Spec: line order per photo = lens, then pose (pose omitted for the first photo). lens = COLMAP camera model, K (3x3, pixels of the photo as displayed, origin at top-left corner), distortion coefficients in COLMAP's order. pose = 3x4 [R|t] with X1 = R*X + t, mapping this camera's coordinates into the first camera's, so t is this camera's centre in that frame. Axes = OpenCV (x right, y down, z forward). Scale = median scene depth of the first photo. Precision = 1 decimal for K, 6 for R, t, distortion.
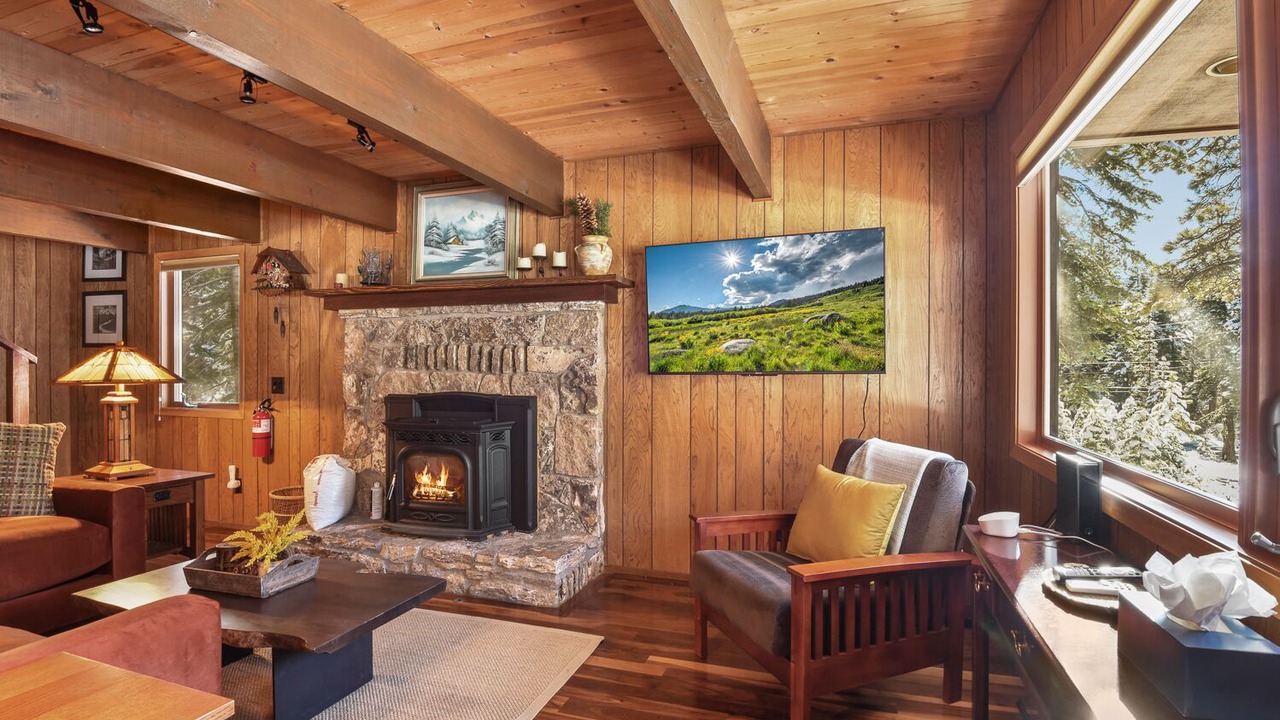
lens RADIAL K [[620.8, 0, 641.0], [0, 620.8, 371.8], [0, 0, 1]] dist [0.001735, 0.000078]
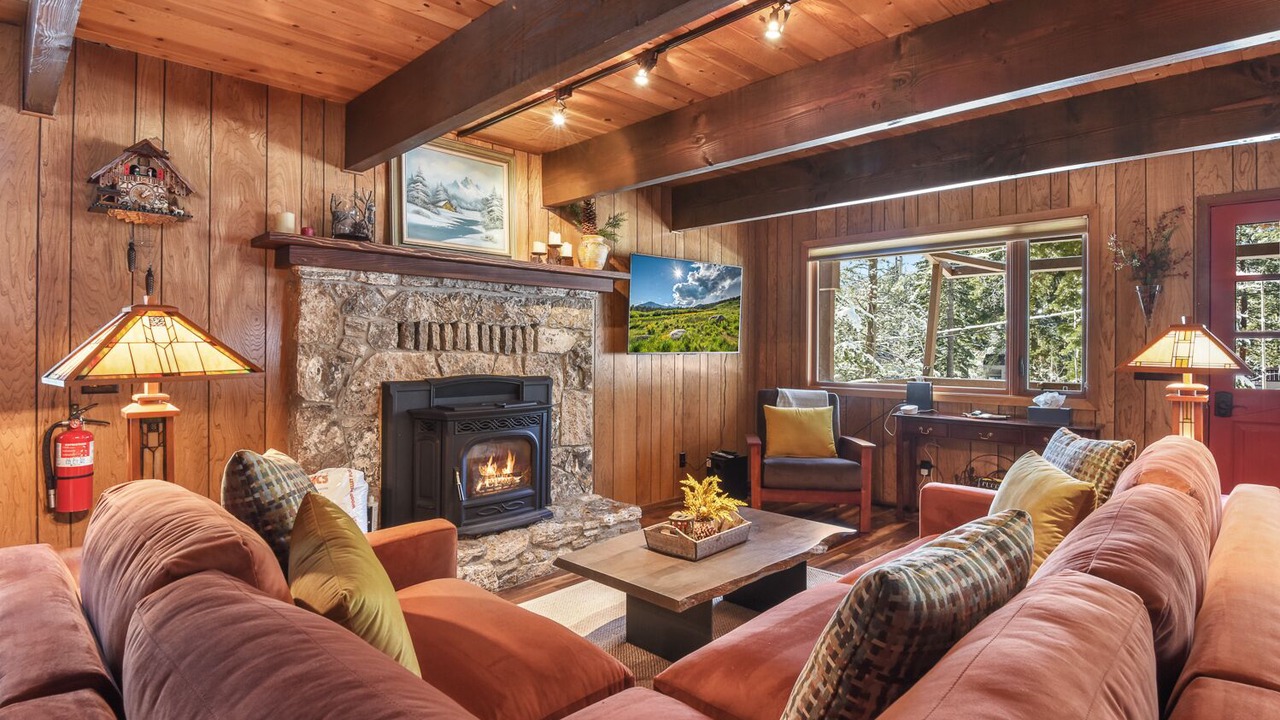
lens RADIAL K [[670.8, 0, 638.6], [0, 670.8, 347.4], [0, 0, 1]] dist [-0.000308, -0.000292]
pose [[0.437247, 0.001404, 0.899341, -1.143098], [-0.000298, 0.999999, -0.001417, -0.007362], [-0.899342, 0.000351, 0.437247, 0.367084]]
